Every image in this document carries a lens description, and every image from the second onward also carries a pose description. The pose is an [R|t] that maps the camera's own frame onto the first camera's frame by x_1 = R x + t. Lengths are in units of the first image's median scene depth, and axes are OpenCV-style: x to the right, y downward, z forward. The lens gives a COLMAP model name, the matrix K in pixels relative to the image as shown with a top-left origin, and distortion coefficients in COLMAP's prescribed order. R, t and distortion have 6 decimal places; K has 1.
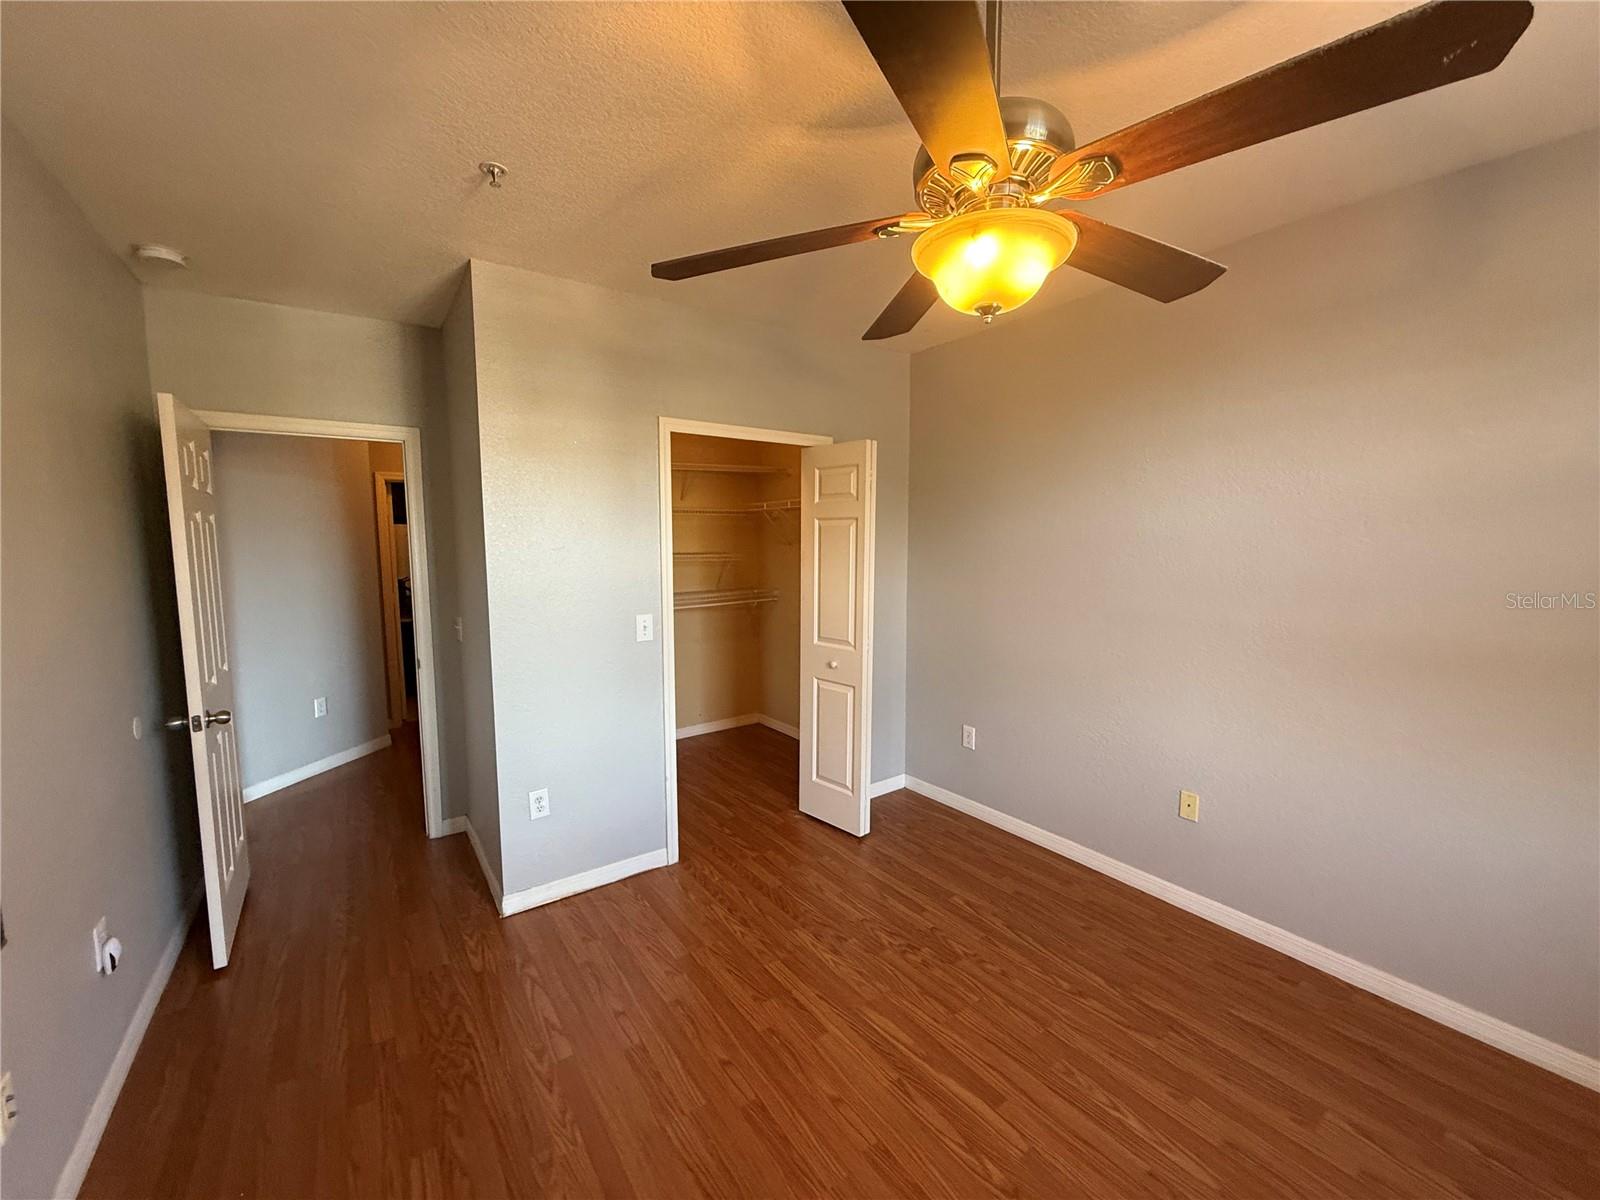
lens RADIAL K [[636.8, 0, 787.0], [0, 636.8, 594.6], [0, 0, 1]] dist [0.000980, 0.000583]
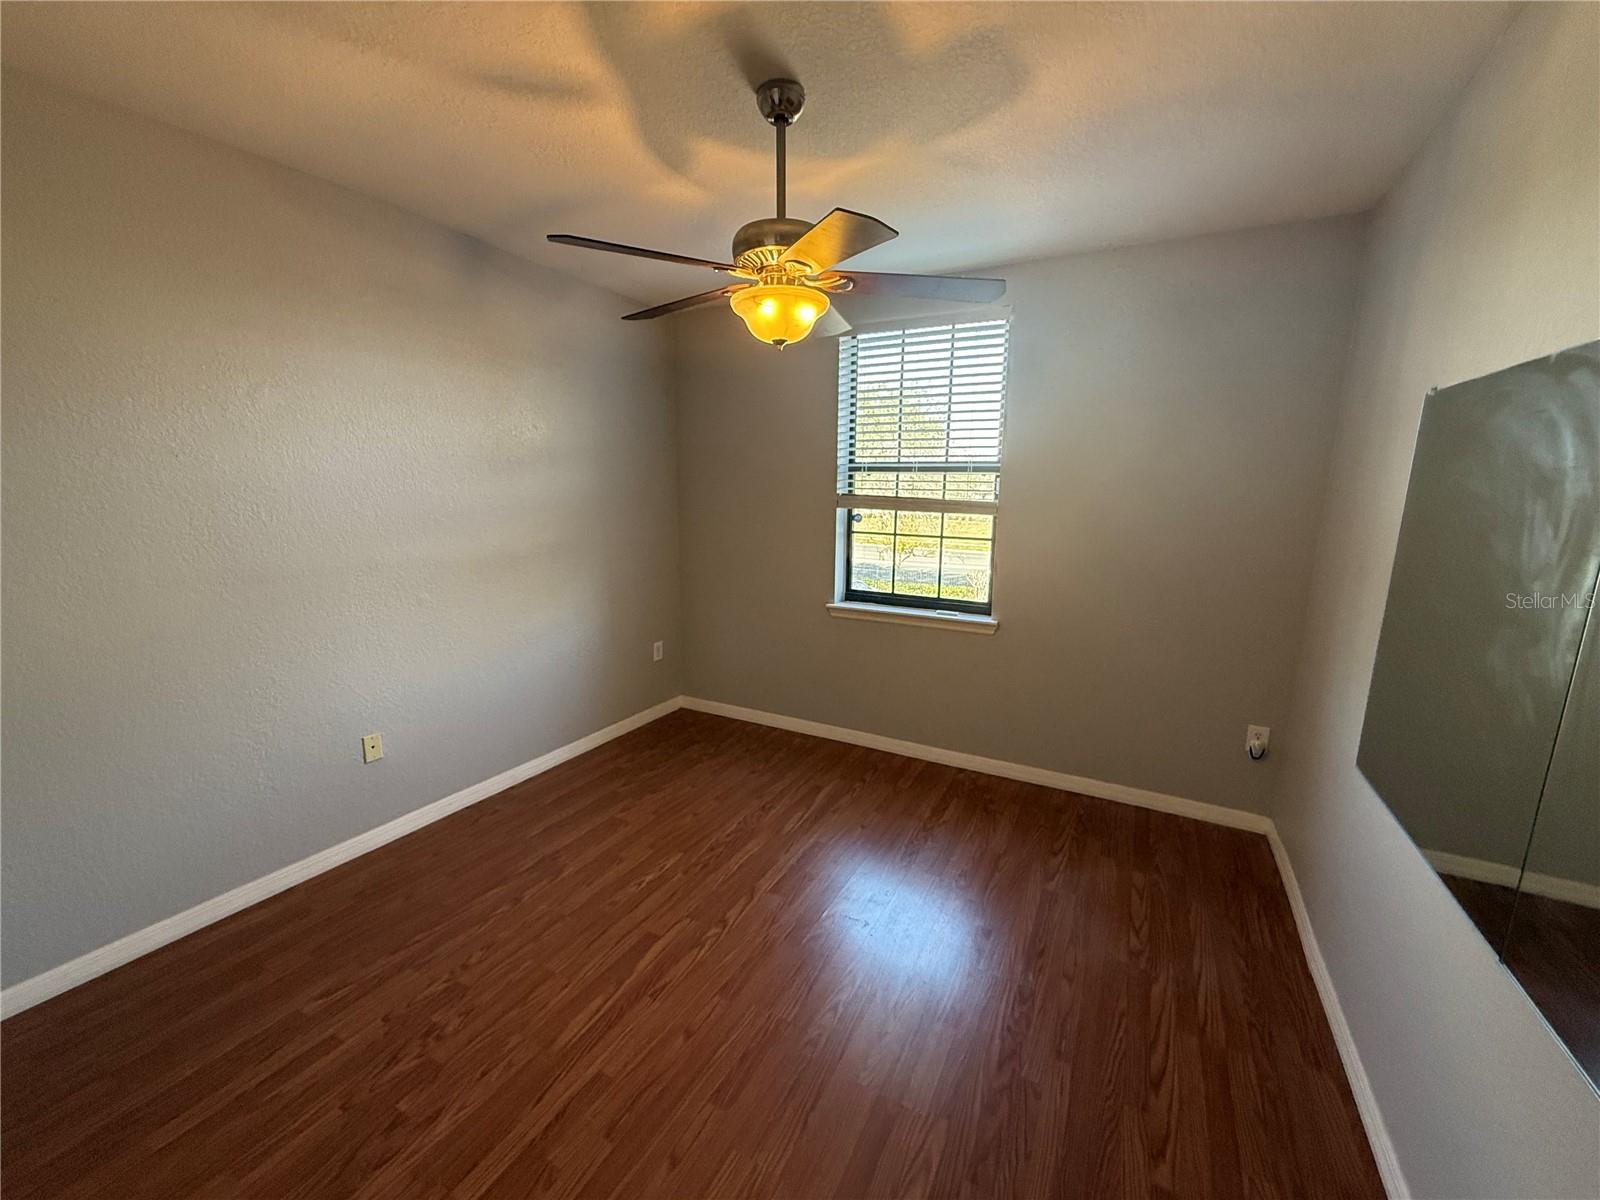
lens RADIAL K [[636.8, 0, 804.5], [0, 636.8, 603.4], [0, 0, 1]] dist [0.000980, 0.000583]
pose [[-0.454055, -0.164975, 0.875567, -0.710406], [0.069548, 0.973147, 0.219428, -0.092116], [-0.888255, 0.160526, -0.430388, 1.032680]]
